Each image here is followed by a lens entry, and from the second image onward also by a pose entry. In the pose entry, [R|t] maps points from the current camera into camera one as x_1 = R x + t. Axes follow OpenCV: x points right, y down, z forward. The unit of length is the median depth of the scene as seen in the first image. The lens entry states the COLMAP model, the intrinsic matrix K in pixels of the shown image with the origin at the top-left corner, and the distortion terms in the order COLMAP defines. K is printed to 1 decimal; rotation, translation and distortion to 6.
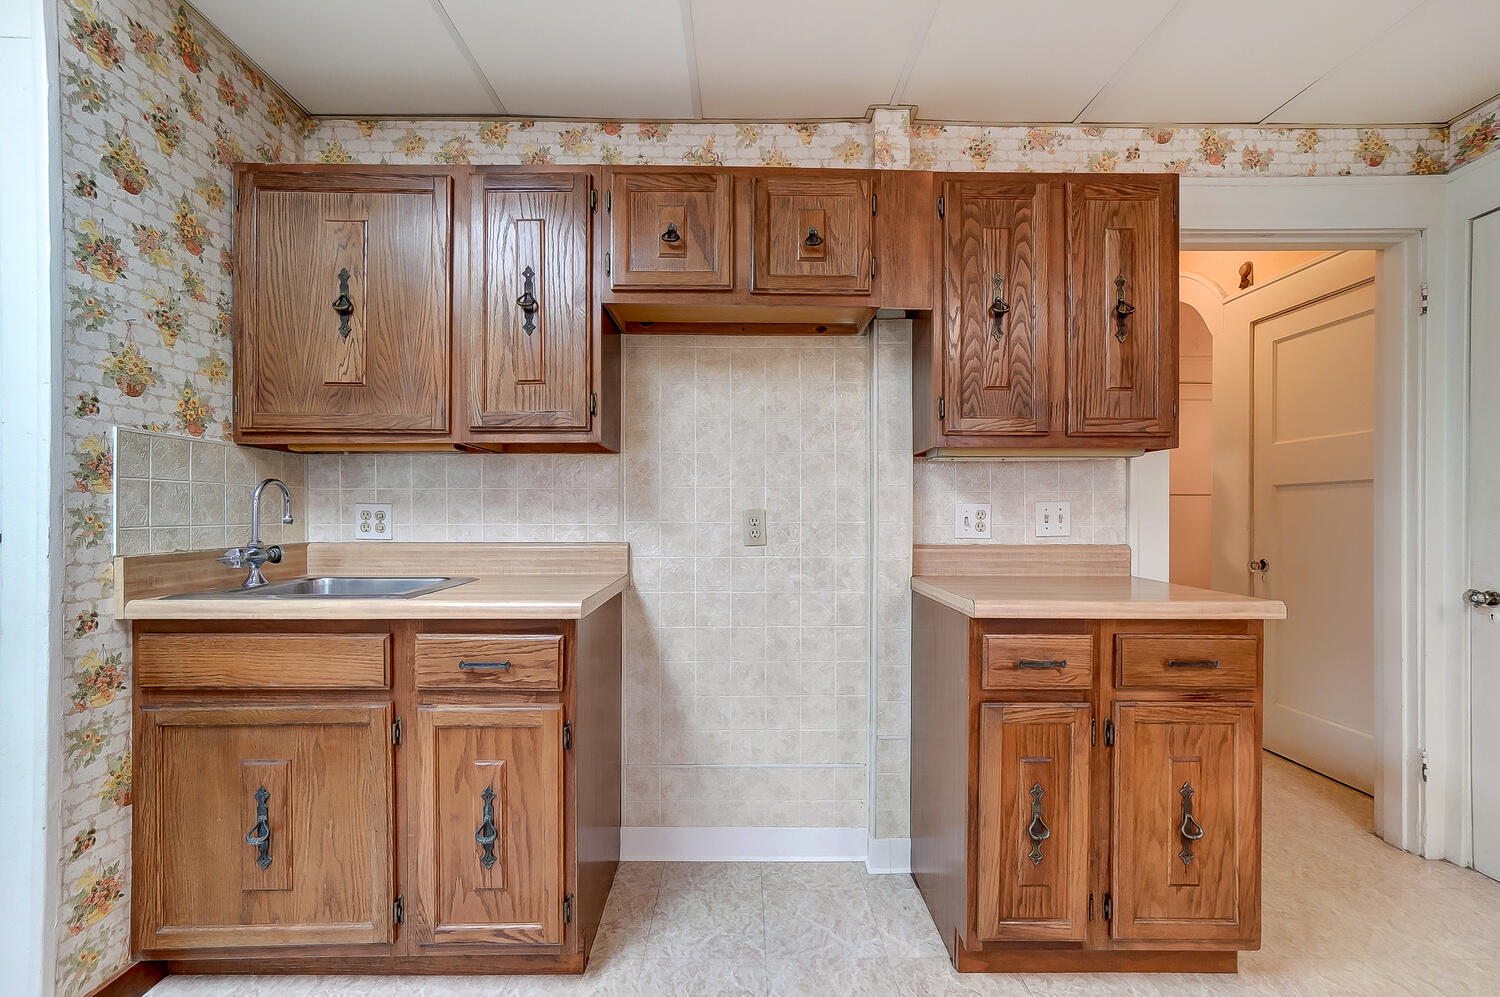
lens RADIAL K [[645.3, 0, 741.9], [0, 645.3, 517.5], [0, 0, 1]] dist [0.001997, 0.000312]
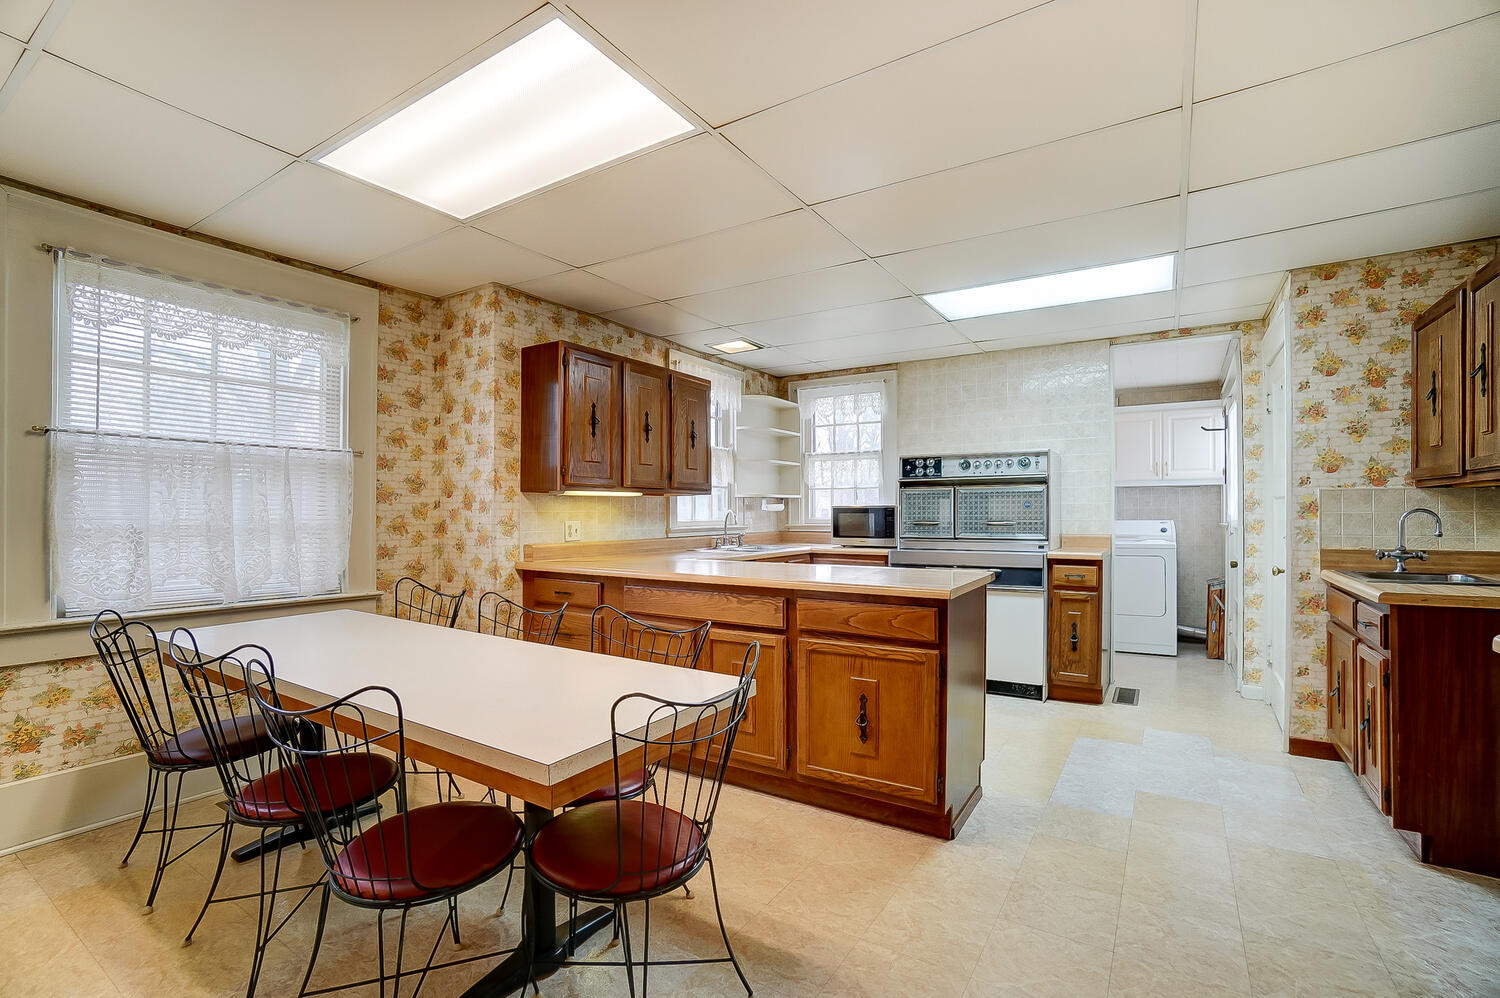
lens RADIAL K [[645.3, 0, 787.3], [0, 645.3, 509.7], [0, 0, 1]] dist [0.001997, 0.000312]
pose [[-0.522978, -0.002006, -0.852344, 1.684189], [-0.003228, 0.999995, -0.000373, -0.058431], [0.852340, 0.002556, -0.522981, 0.567686]]
